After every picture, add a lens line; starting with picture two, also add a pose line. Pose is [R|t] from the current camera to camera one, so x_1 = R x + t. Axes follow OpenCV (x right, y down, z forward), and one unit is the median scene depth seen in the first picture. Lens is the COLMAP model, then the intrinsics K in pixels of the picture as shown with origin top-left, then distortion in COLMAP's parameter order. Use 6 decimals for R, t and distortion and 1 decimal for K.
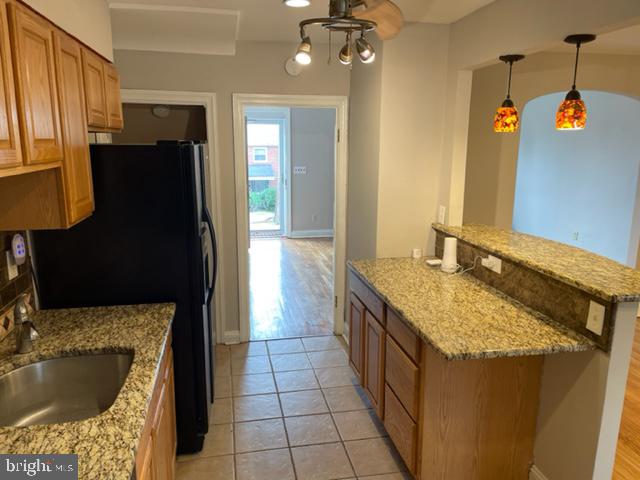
lens RADIAL K [[485.1, 0, 317.9], [0, 485.1, 235.9], [0, 0, 1]] dist [0.104218, -0.144255]
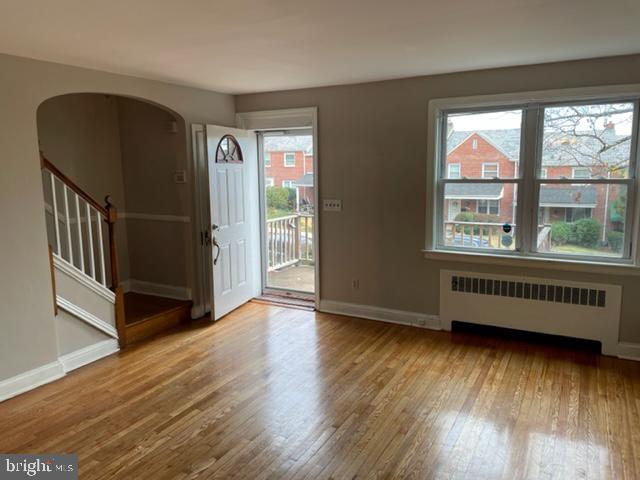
lens RADIAL K [[485.1, 0, 317.9], [0, 485.1, 235.9], [0, 0, 1]] dist [0.104218, -0.144255]
pose [[0.763525, 0.077964, -0.641055, 0.433775], [-0.105334, 0.994427, -0.004516, -0.113951], [0.637130, 0.070973, 0.767482, 0.638574]]
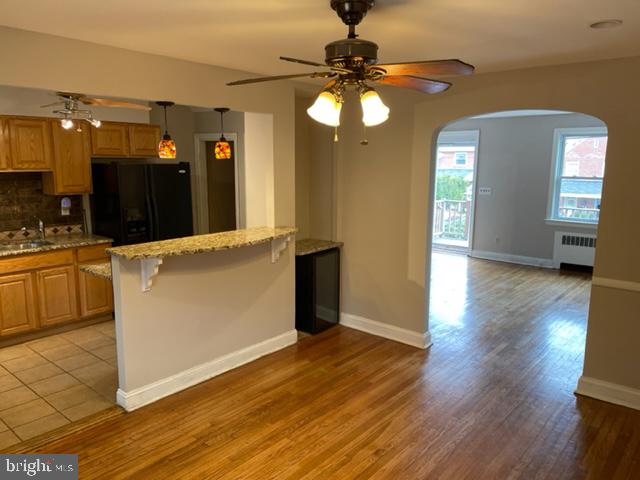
lens RADIAL K [[487.5, 0, 320.9], [0, 487.5, 238.3], [0, 0, 1]] dist [0.107744, -0.132416]
pose [[0.622458, 0.128120, -0.772095, 0.684739], [-0.155393, 0.987101, 0.038521, -0.031029], [0.767072, 0.096001, 0.634338, 0.125515]]
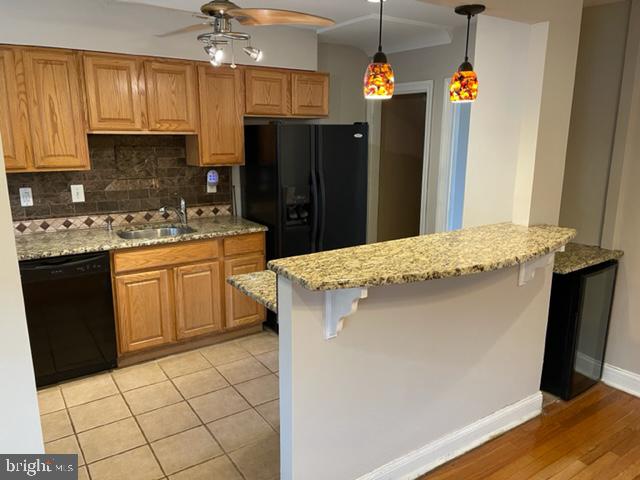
lens RADIAL K [[485.1, 0, 317.9], [0, 485.1, 235.9], [0, 0, 1]] dist [0.104218, -0.144255]
pose [[0.391869, 0.188975, -0.900404, 0.423502], [-0.179611, 0.975560, 0.126579, -0.021660], [0.902318, 0.112120, 0.416234, 0.184760]]
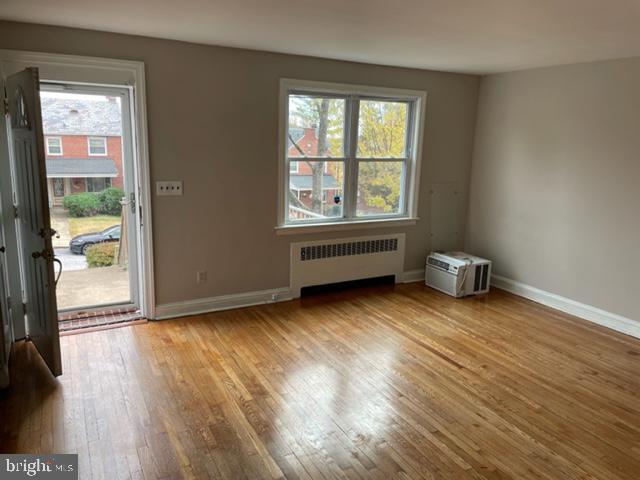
lens RADIAL K [[485.6, 0, 323.0], [0, 485.6, 233.1], [0, 0, 1]] dist [0.104455, -0.141113]
pose [[0.954413, -0.036197, 0.296287, -0.046279], [0.033978, 0.999343, 0.012637, -0.110808], [-0.296550, -0.001994, 0.955015, 0.571874]]
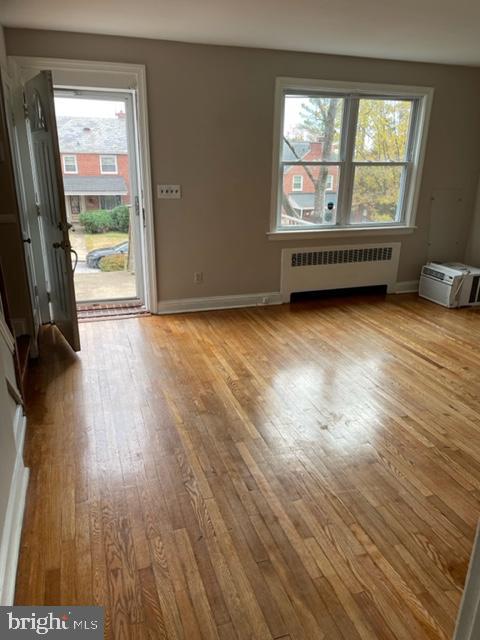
lens RADIAL K [[485.1, 0, 244.3], [0, 485.1, 322.8], [0, 0, 1]] dist [0.104218, -0.144255]
pose [[0.990724, -0.034381, 0.131469, -0.037850], [0.015140, 0.989368, 0.144643, -0.084621], [-0.135044, -0.141311, 0.980711, 0.535433]]
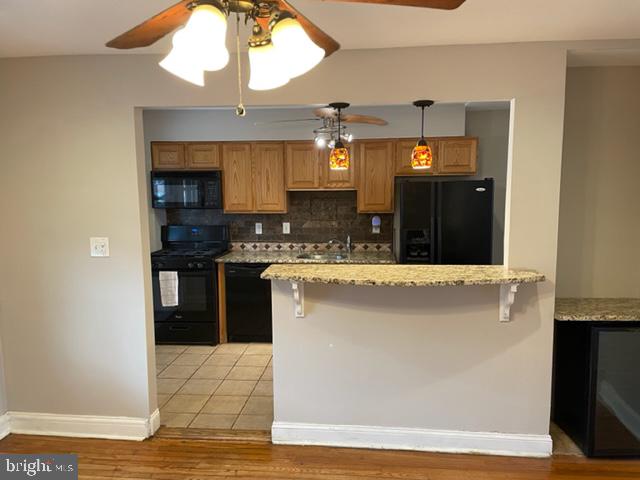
lens RADIAL K [[485.1, 0, 317.9], [0, 485.1, 235.9], [0, 0, 1]] dist [0.104218, -0.144255]
pose [[-0.293709, 0.098120, -0.950846, 0.602254], [-0.176083, 0.972142, 0.154708, -0.076119], [0.939537, 0.212867, -0.268249, 0.440602]]
